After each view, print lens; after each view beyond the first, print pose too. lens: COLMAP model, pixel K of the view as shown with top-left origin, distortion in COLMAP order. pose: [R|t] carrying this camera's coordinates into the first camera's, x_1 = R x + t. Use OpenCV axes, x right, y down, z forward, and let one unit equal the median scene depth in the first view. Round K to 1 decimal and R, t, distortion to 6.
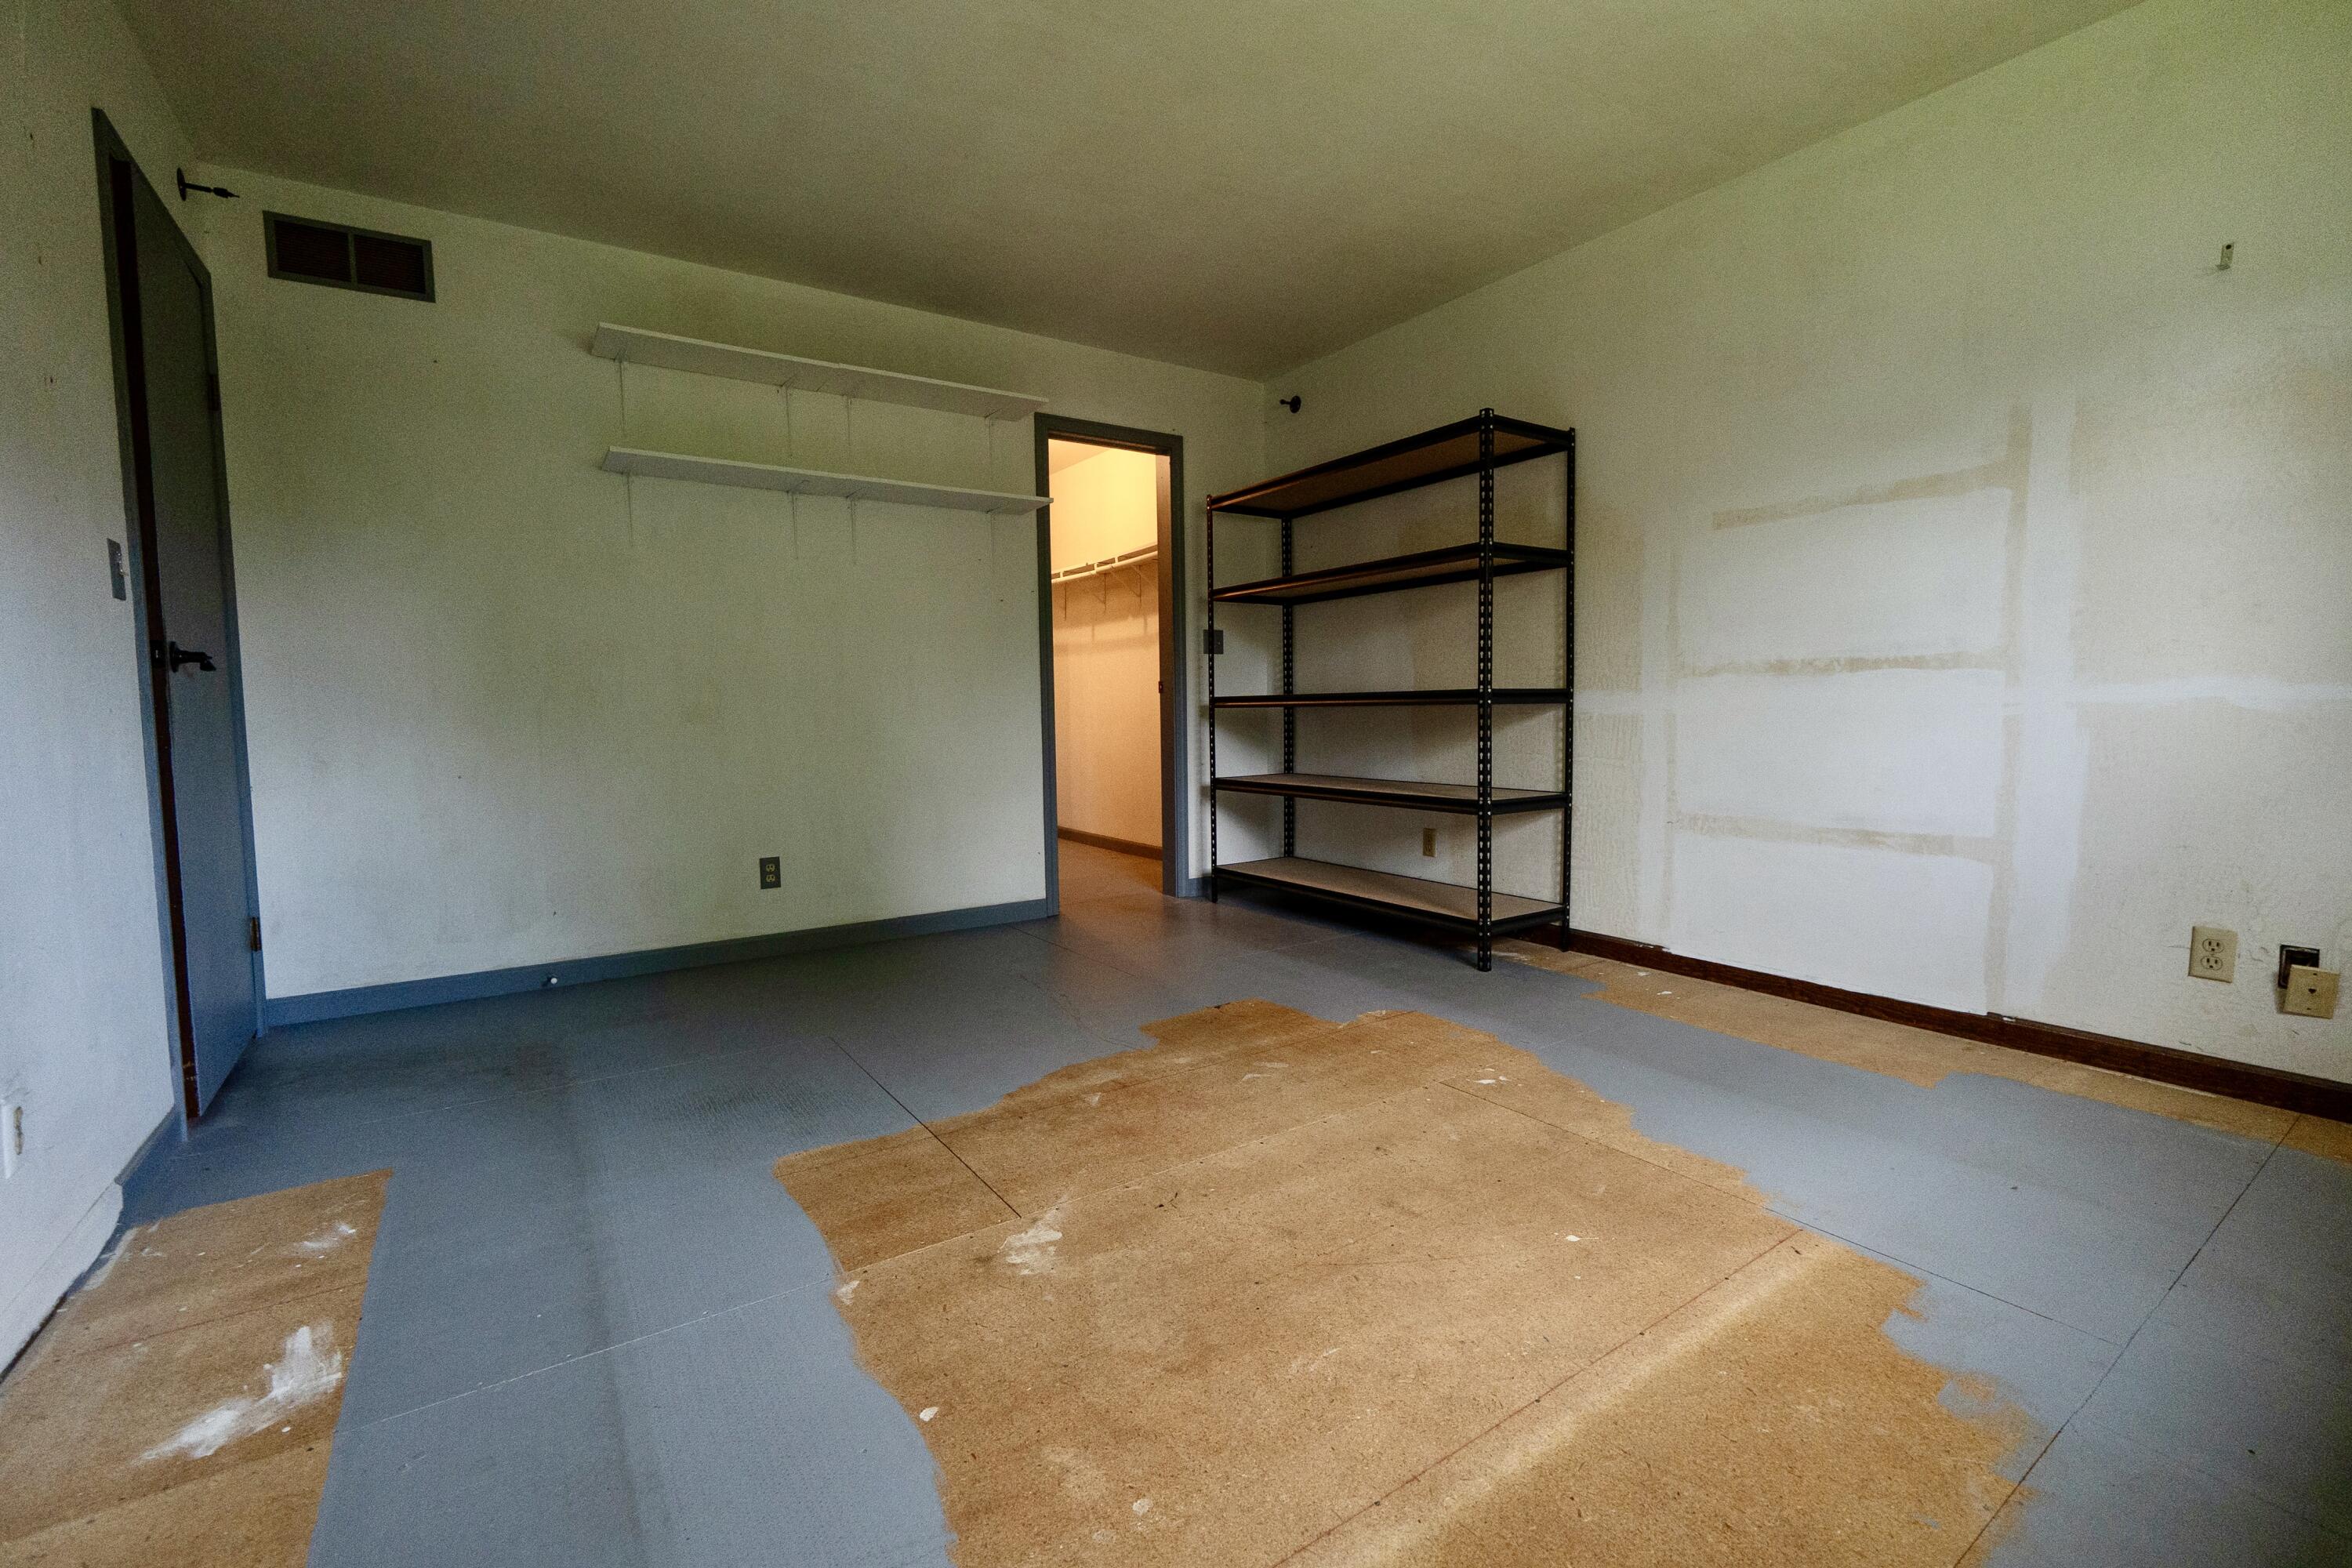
lens RADIAL K [[975.5, 0, 1168.0], [0, 975.5, 779.6], [0, 0, 1]] dist [-0.013511, 0.001944]
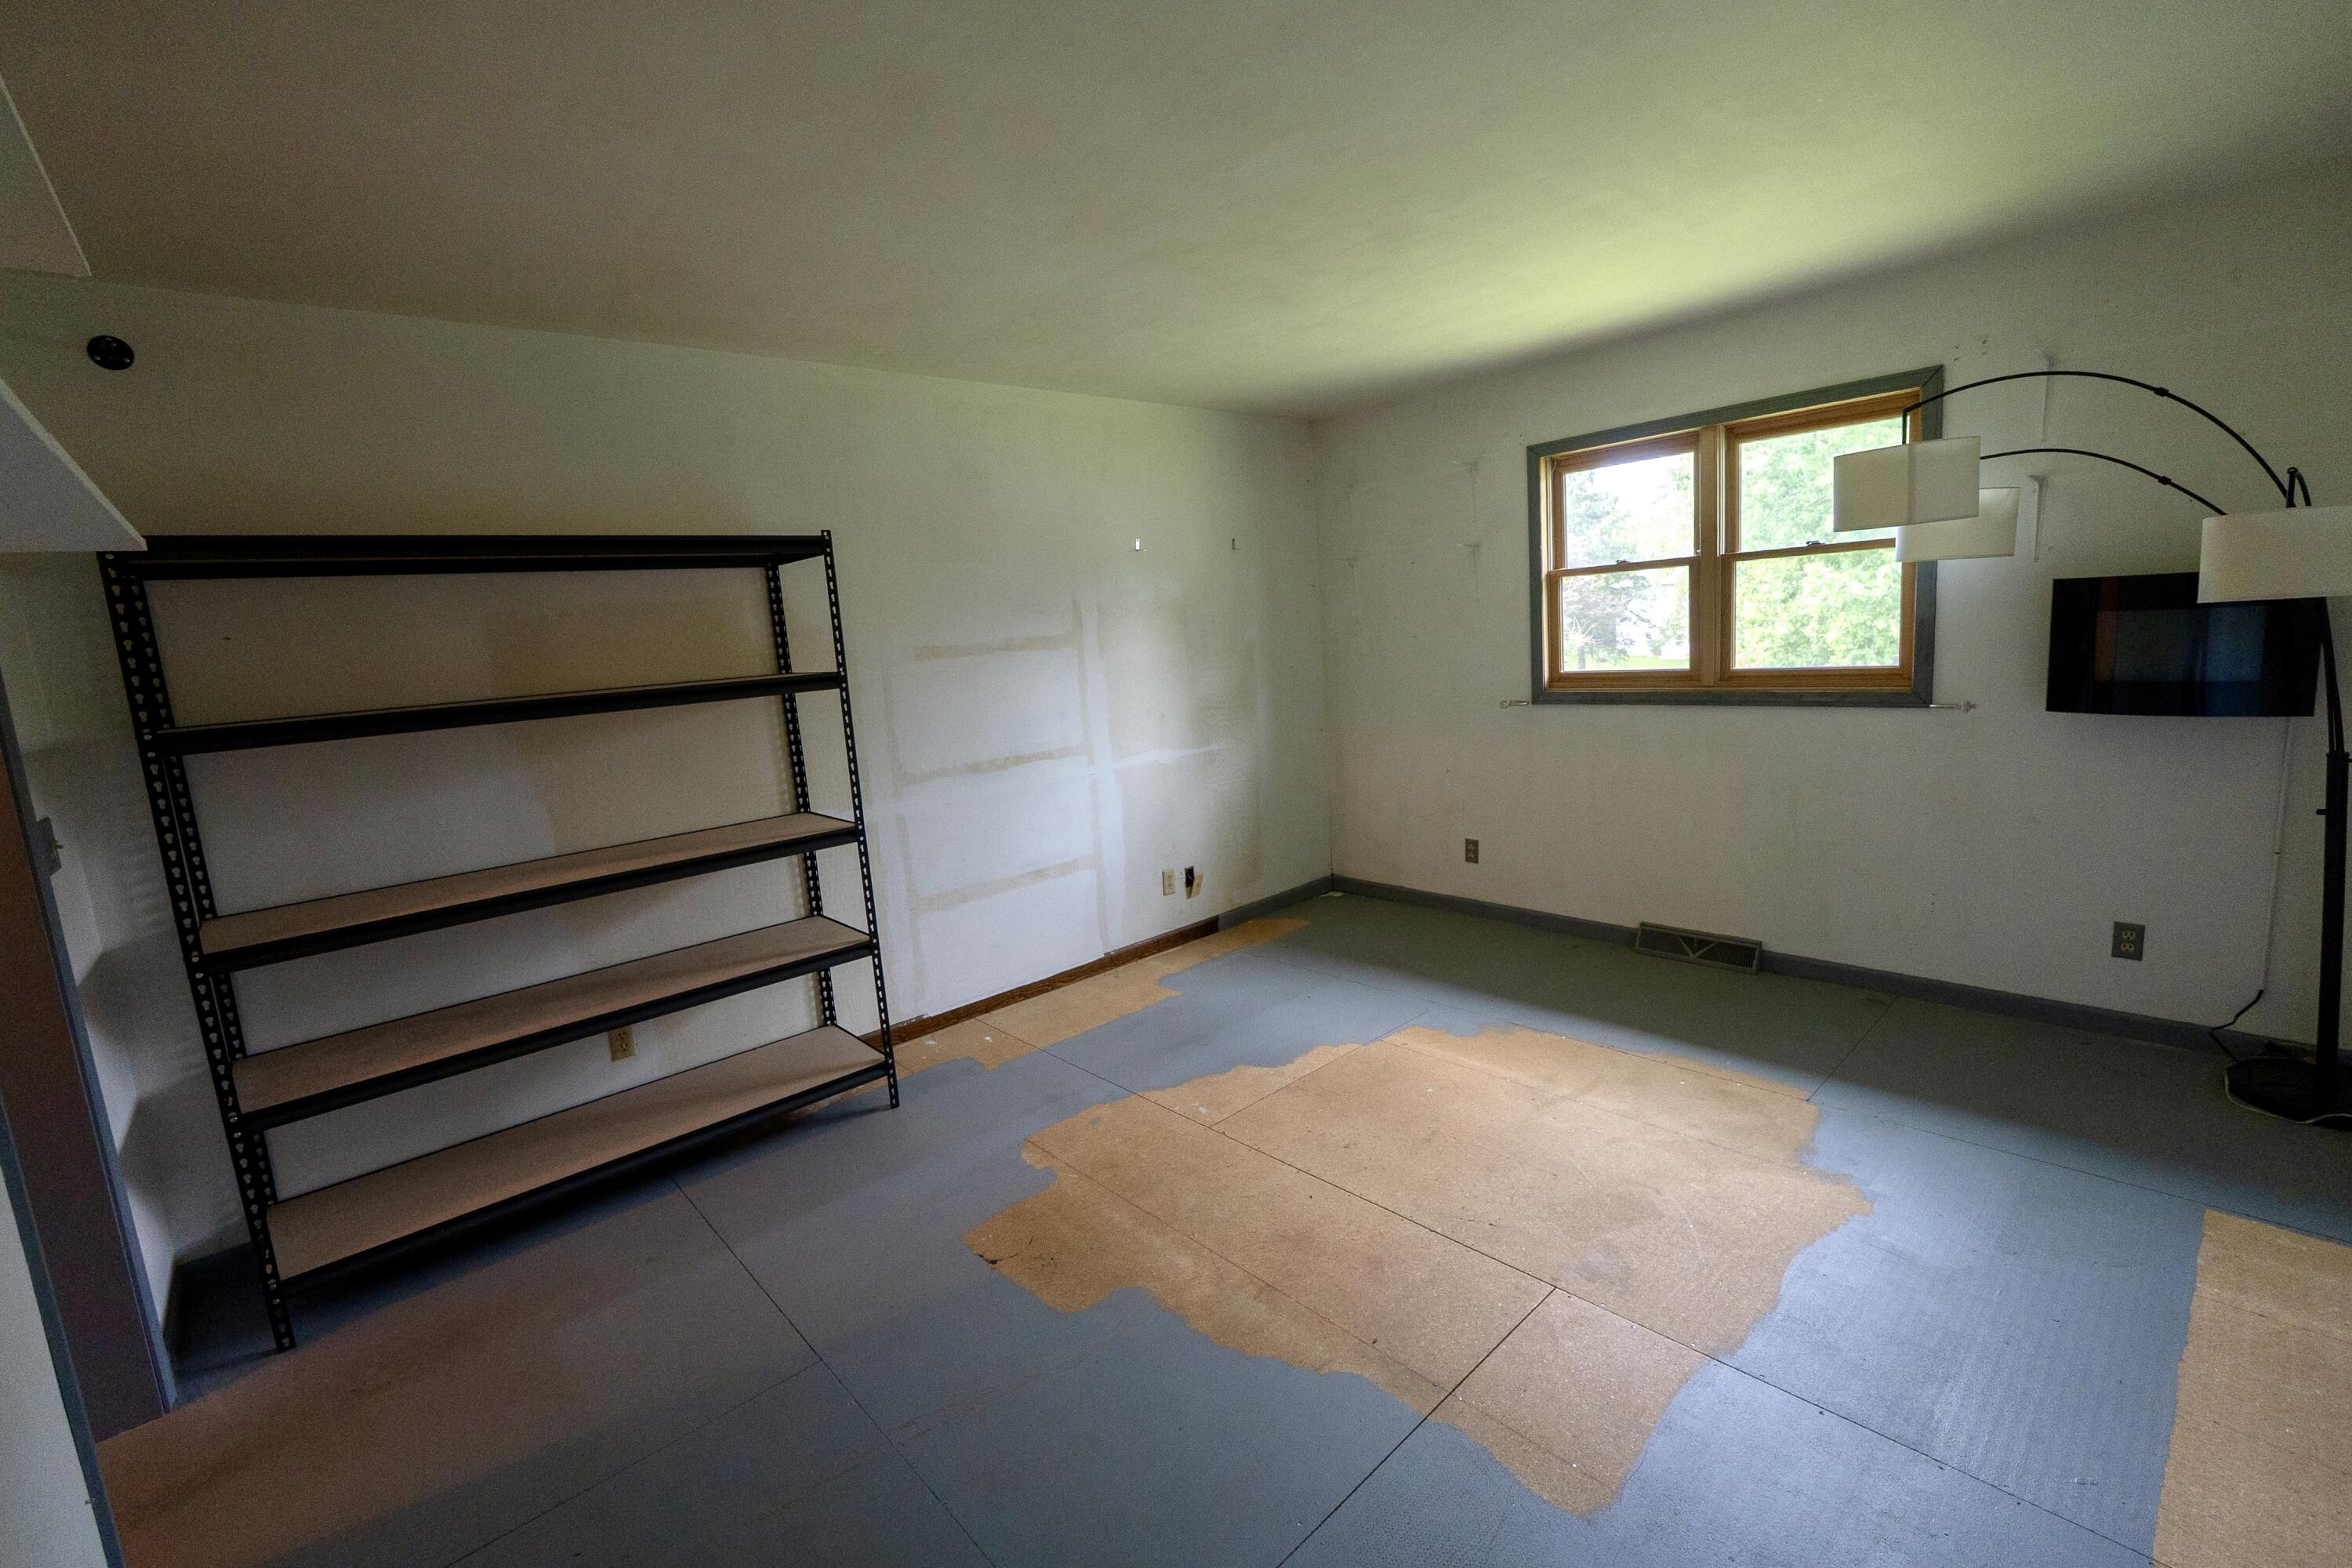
lens RADIAL K [[975.5, 0, 1176.8], [0, 975.5, 790.8], [0, 0, 1]] dist [-0.013511, 0.001944]
pose [[-0.113772, -0.139828, 0.983618, -0.797711], [0.154651, 0.975485, 0.156560, -0.283165], [-0.981396, 0.169930, -0.089358, 0.969390]]
